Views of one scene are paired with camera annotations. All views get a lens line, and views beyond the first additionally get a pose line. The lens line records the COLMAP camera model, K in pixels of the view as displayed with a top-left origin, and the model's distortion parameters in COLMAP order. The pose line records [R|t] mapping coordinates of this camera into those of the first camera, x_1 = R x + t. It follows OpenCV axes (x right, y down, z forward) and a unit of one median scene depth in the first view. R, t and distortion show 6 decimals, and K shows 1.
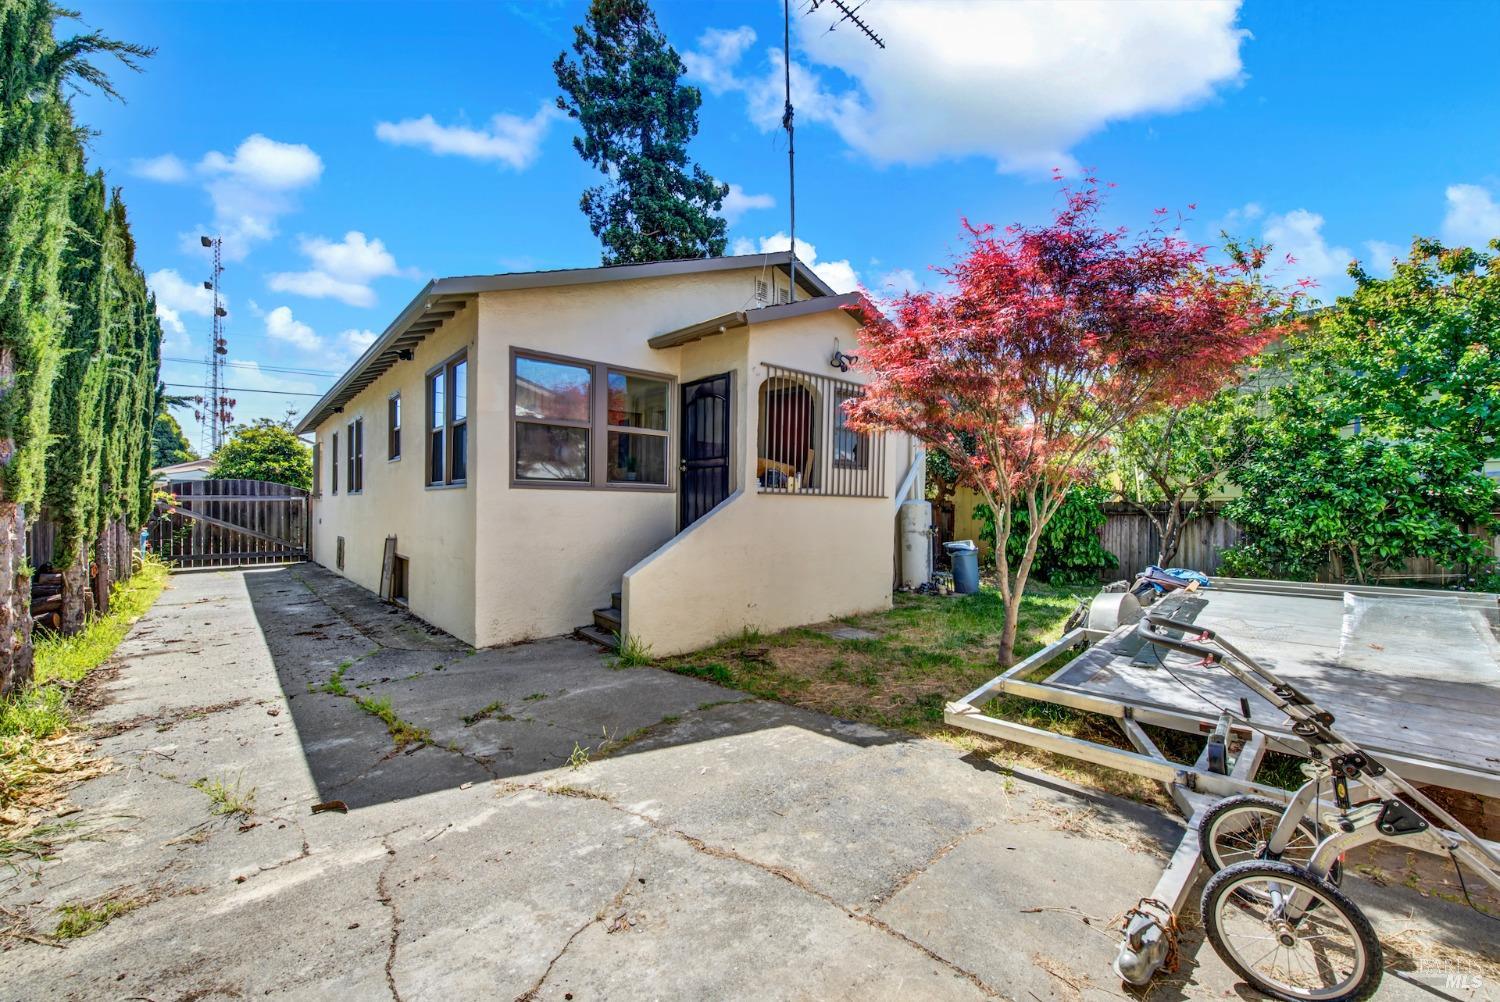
lens RADIAL K [[609.3, 0, 743.8], [0, 609.3, 501.6], [0, 0, 1]] dist [0.002582, -0.002523]
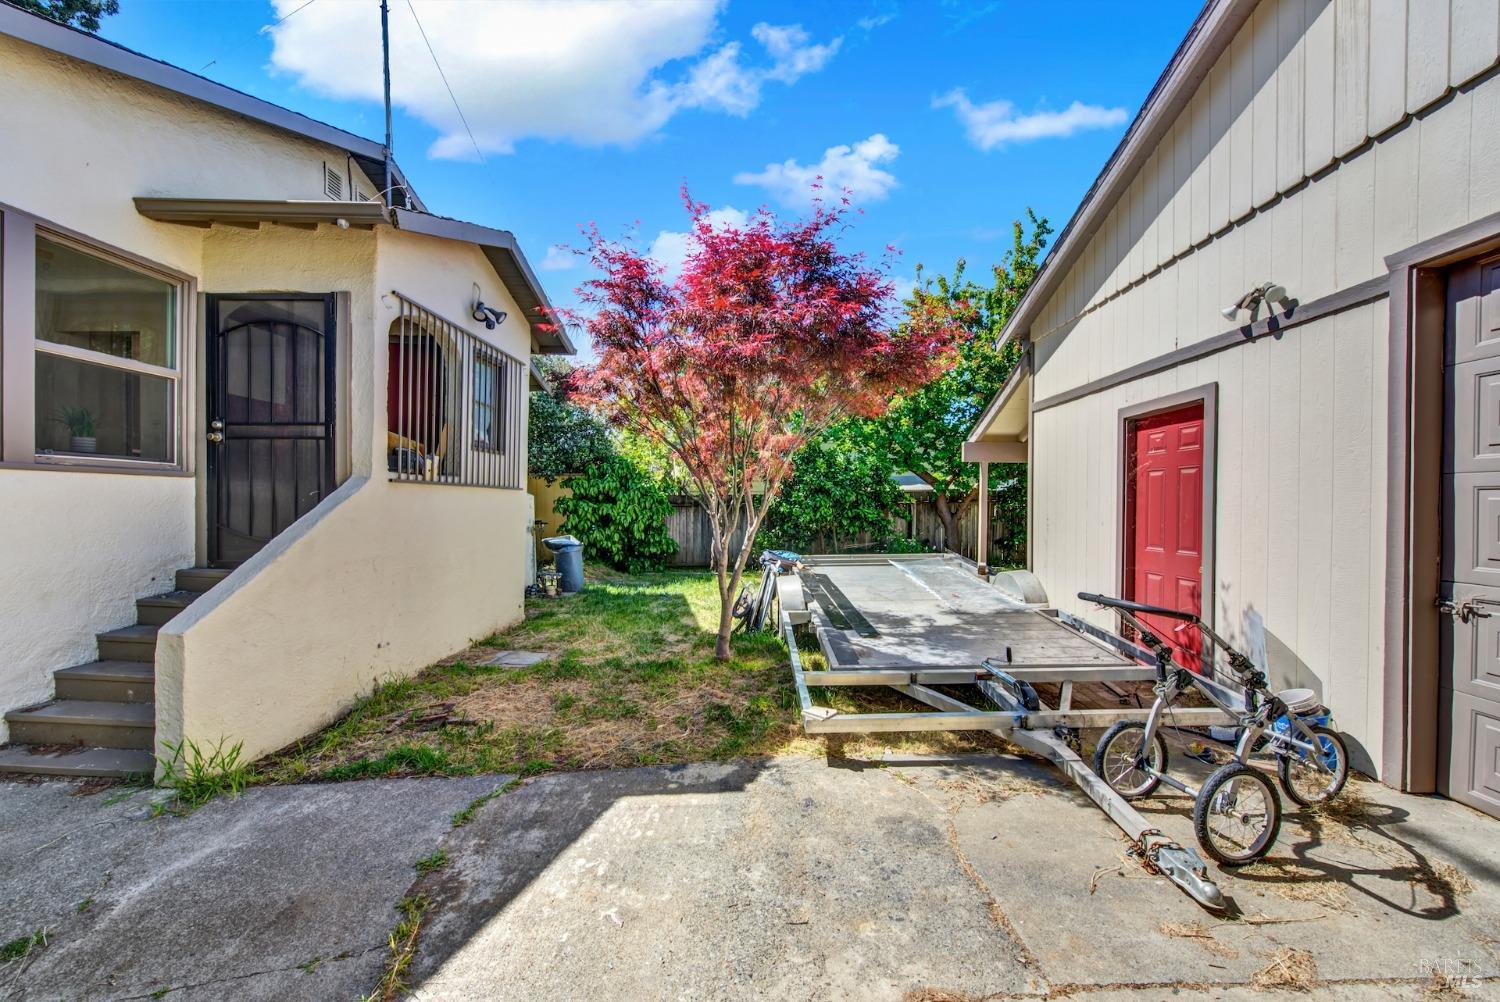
lens RADIAL K [[609.3, 0, 751.1], [0, 609.3, 504.5], [0, 0, 1]] dist [0.002582, -0.002523]
pose [[0.666248, -0.008682, 0.745680, -0.210089], [-0.004093, 0.999875, 0.015298, 0.000559], [-0.745719, -0.013244, 0.666129, 0.228529]]
